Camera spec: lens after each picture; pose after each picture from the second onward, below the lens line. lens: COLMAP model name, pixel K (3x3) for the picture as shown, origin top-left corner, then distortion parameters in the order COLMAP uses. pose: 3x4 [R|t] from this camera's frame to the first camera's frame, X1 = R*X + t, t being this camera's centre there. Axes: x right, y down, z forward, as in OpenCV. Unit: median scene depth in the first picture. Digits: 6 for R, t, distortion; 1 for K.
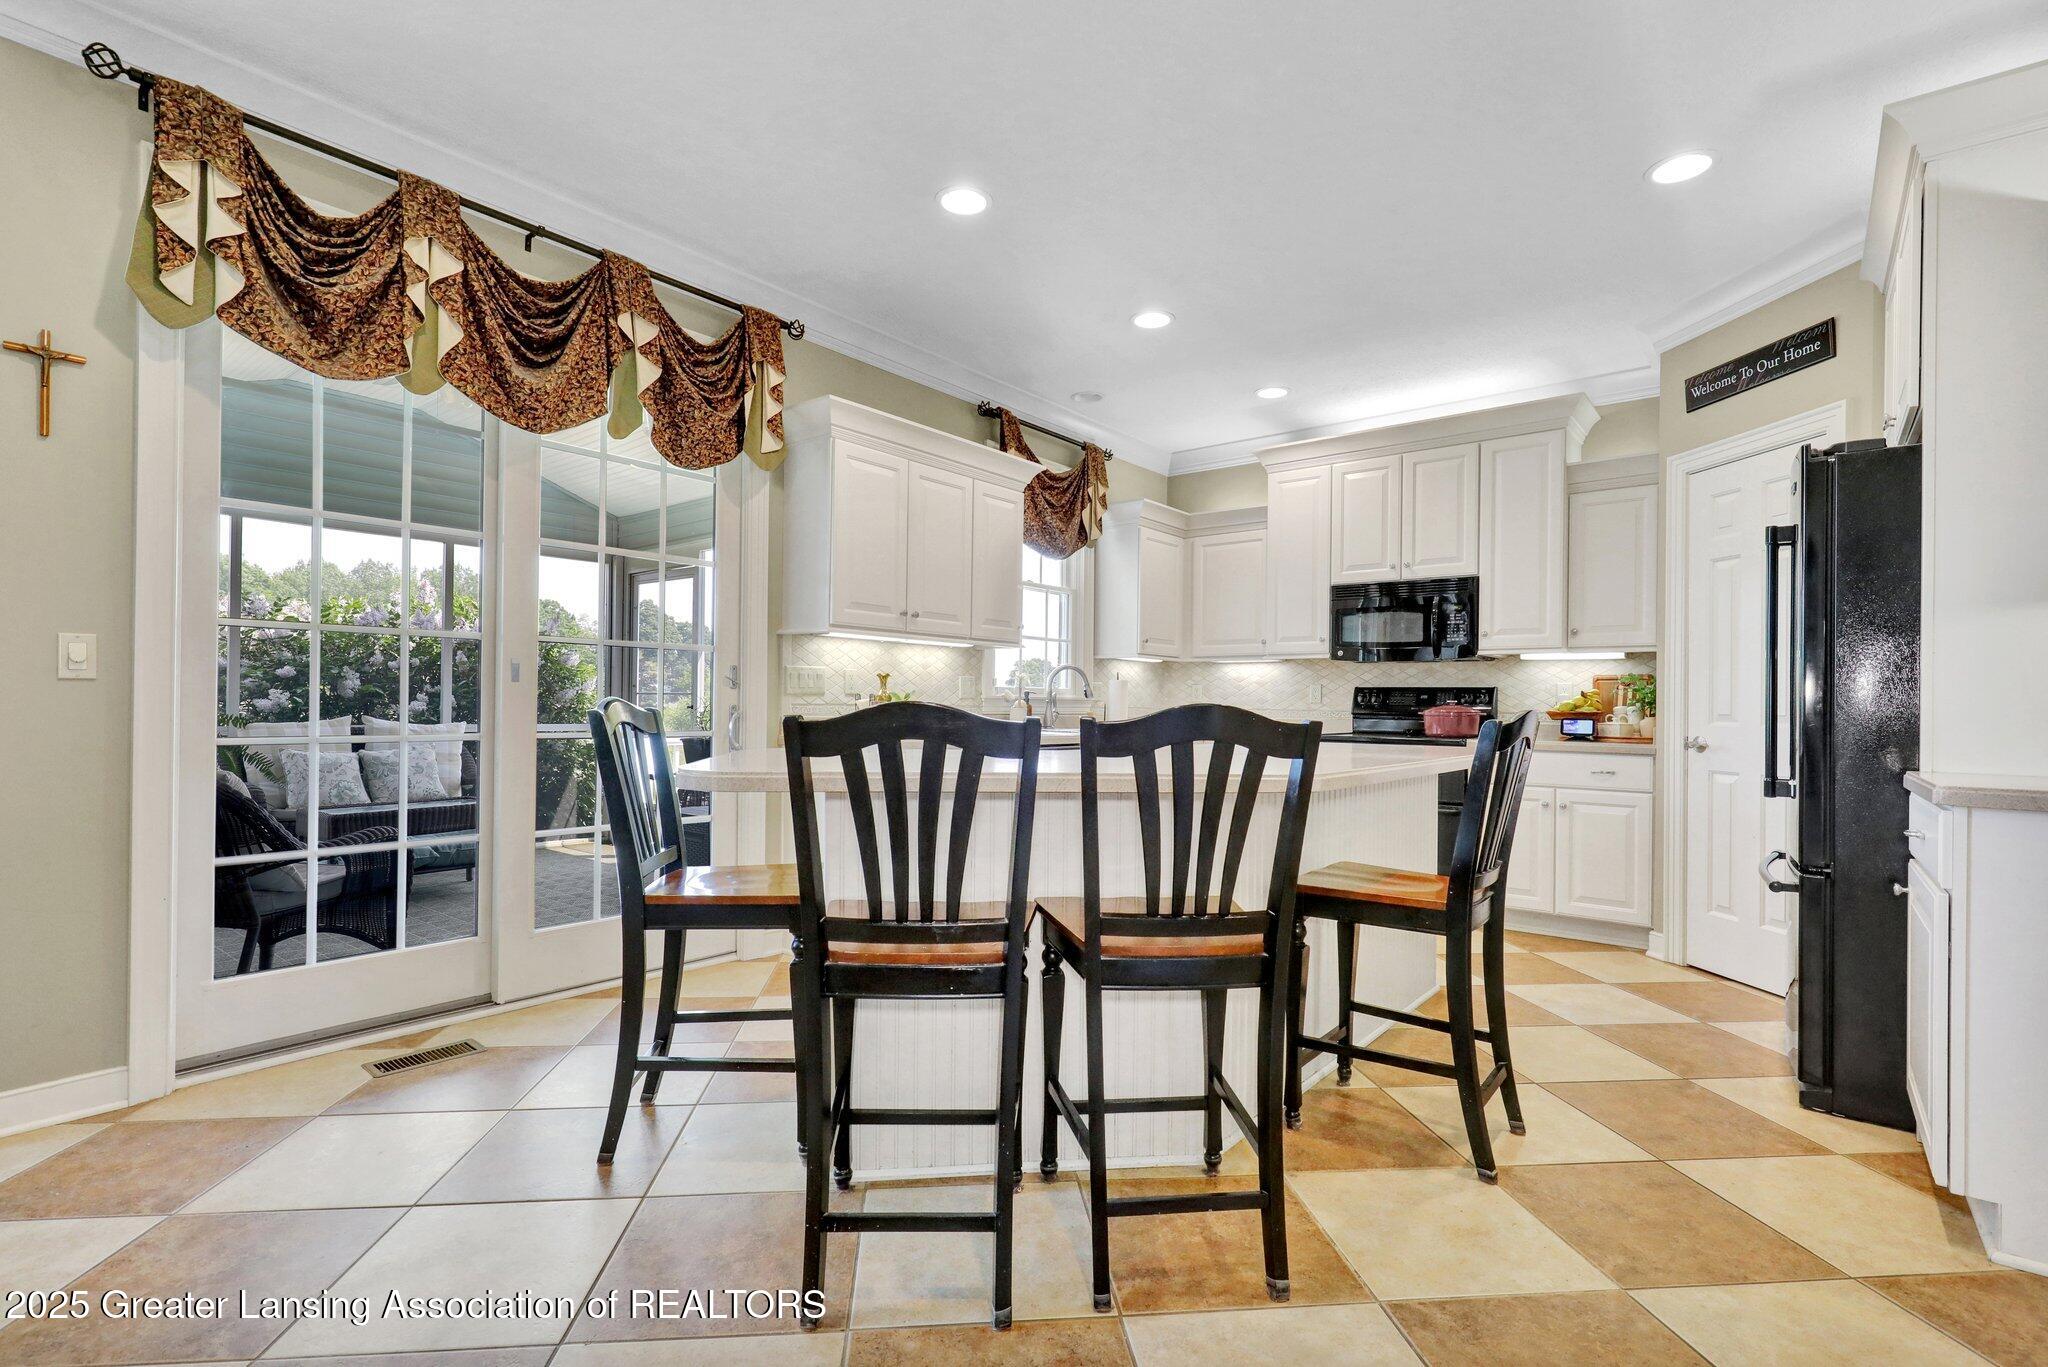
lens RADIAL K [[936.3, 0, 1009.4], [0, 936.3, 688.4], [0, 0, 1]] dist [0.002200, 0.001902]
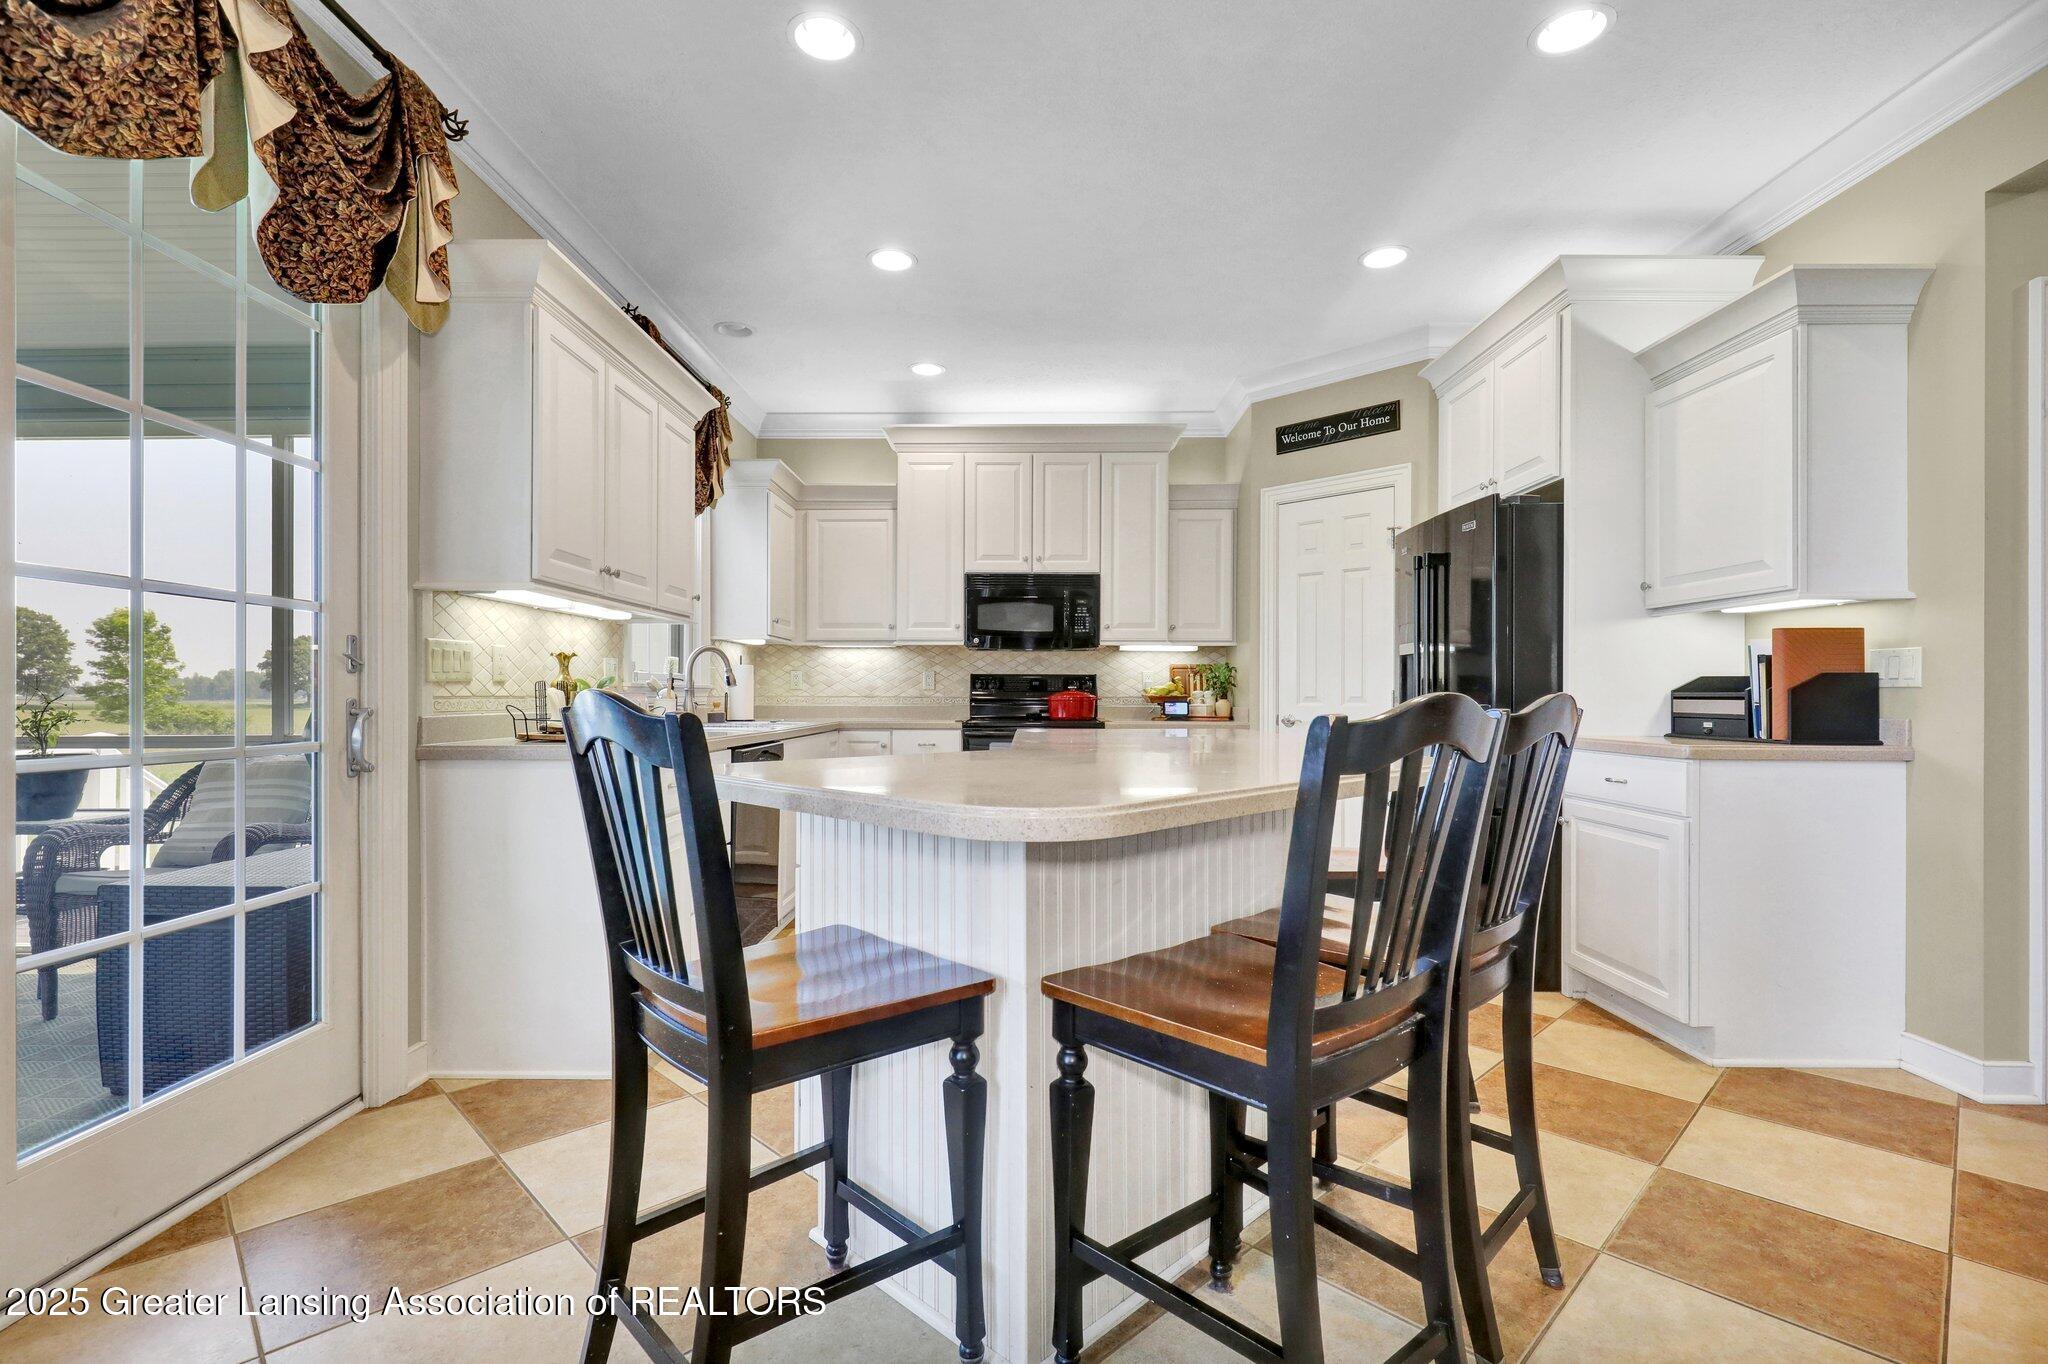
lens RADIAL K [[936.3, 0, 1009.4], [0, 936.3, 686.9], [0, 0, 1]] dist [0.002200, 0.001902]
pose [[0.786322, -0.005041, 0.617796, -0.292560], [-0.002459, 0.999933, 0.011289, 0.001217], [-0.617812, -0.010396, 0.786257, 0.213863]]
